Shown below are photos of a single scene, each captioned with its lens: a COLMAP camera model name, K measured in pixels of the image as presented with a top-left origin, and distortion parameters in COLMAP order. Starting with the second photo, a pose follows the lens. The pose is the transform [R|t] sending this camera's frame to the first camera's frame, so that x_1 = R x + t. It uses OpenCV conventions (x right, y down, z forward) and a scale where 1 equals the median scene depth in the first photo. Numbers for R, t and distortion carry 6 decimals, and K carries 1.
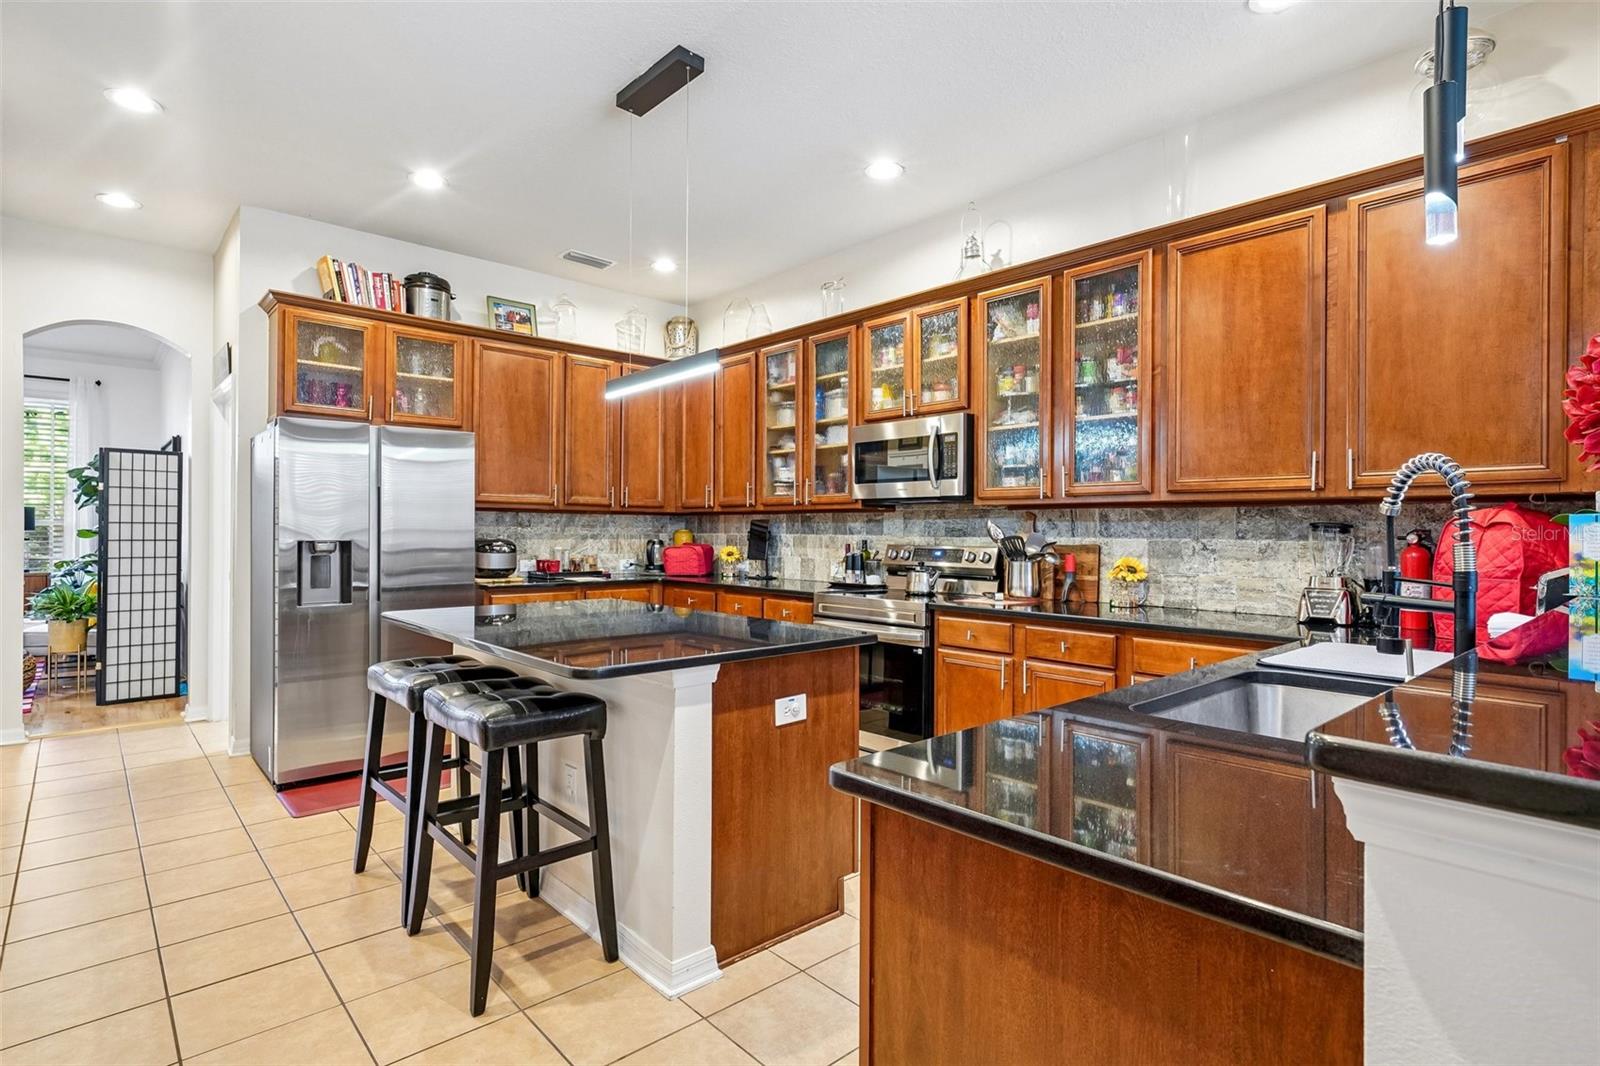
lens RADIAL K [[805.7, 0, 753.0], [0, 805.7, 529.2], [0, 0, 1]] dist [0.002287, -0.001185]
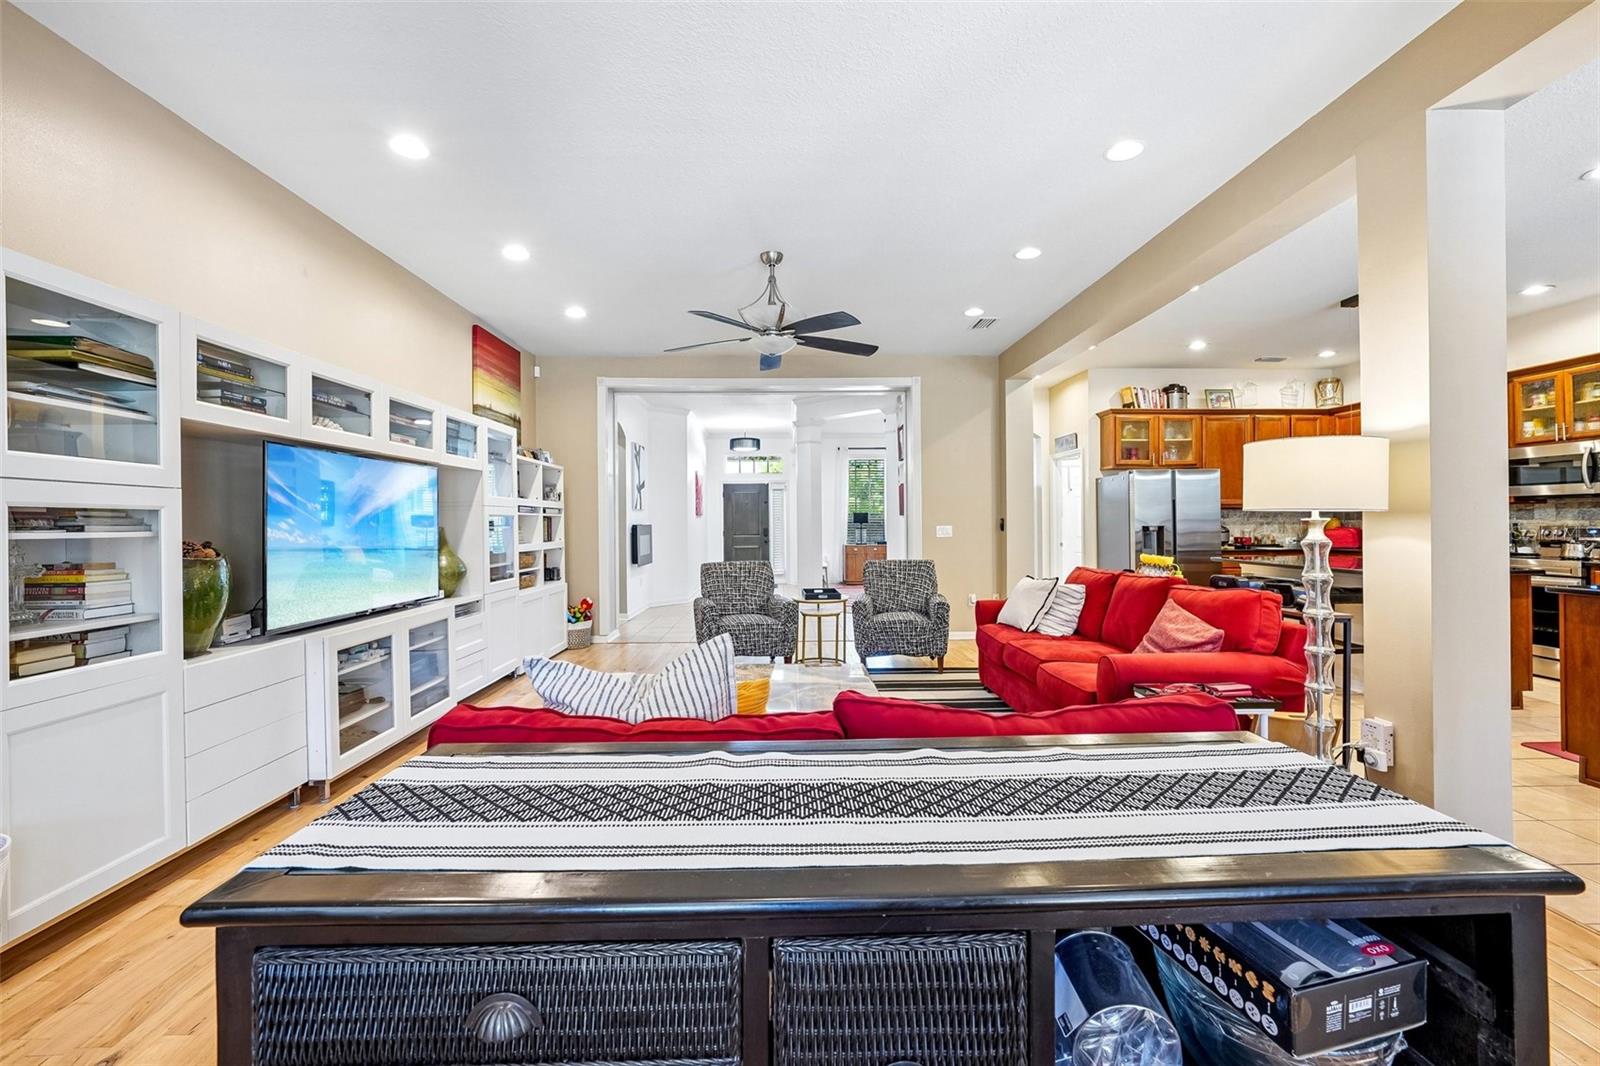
lens RADIAL K [[629.8, 0, 810.1], [0, 629.8, 522.6], [0, 0, 1]] dist [-0.010439, 0.000410]
pose [[0.788693, -0.011997, -0.614670, -0.200024], [0.014630, 0.999893, -0.000743, -0.006384], [0.614613, -0.008407, 0.788784, -0.767391]]
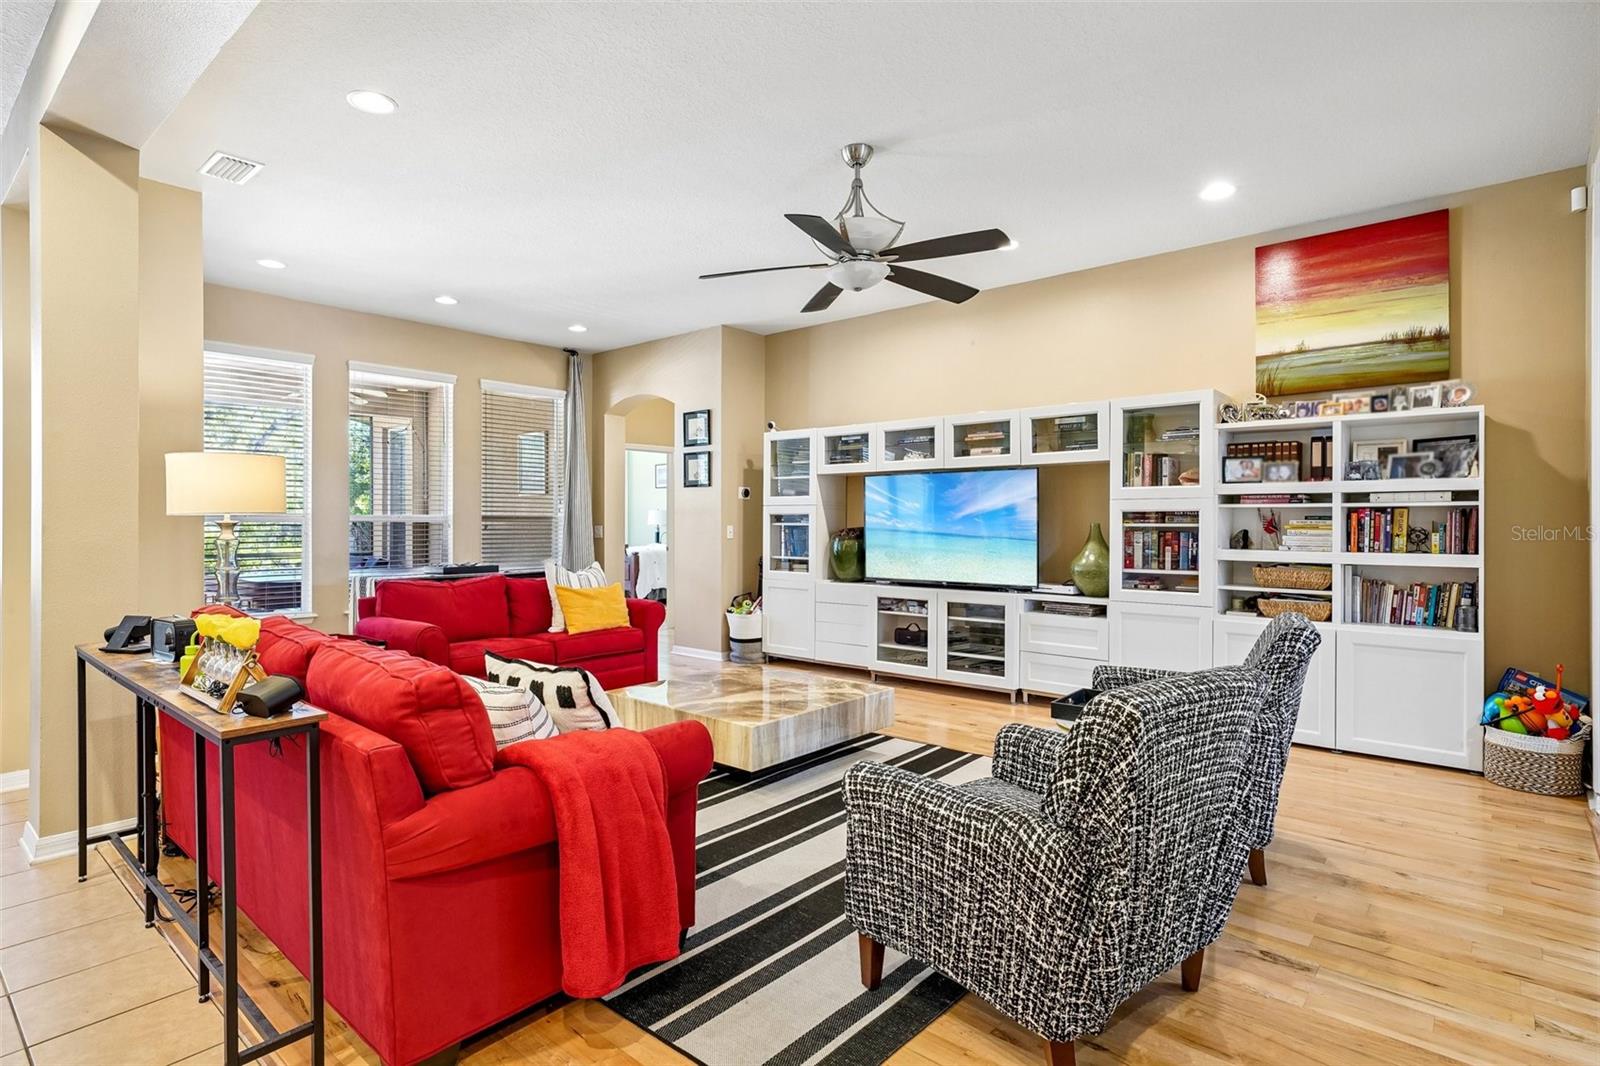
lens RADIAL K [[805.7, 0, 805.1], [0, 805.7, 526.5], [0, 0, 1]] dist [0.002287, -0.001185]
pose [[-0.988464, -0.007417, -0.151272, -0.619845], [-0.007860, 0.999966, 0.002333, -0.005366], [0.151249, 0.003495, -0.988489, 0.674711]]
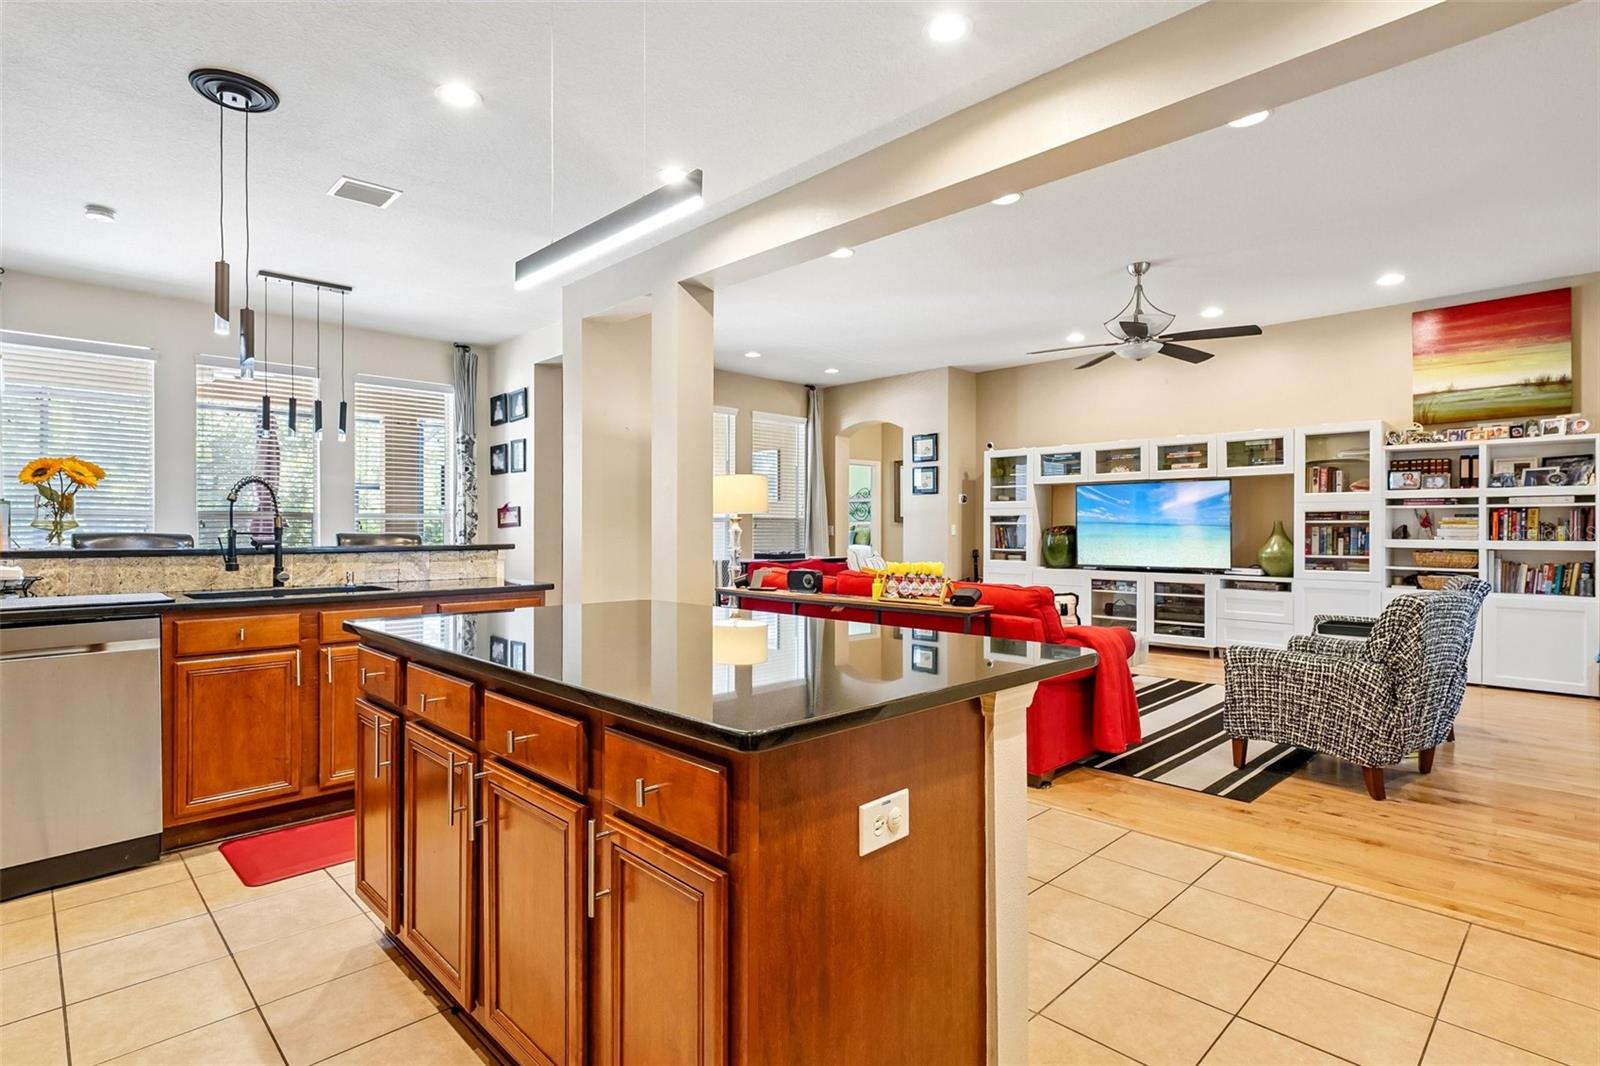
lens RADIAL K [[802.1, 0, 795.6], [0, 802.1, 532.4], [0, 0, 1]] dist [-0.004367, 0.003924]
pose [[-0.997670, -0.007306, -0.067829, -0.211377], [-0.007487, 0.999969, 0.002420, 0.013552], [0.067809, 0.002922, -0.997694, 1.025522]]
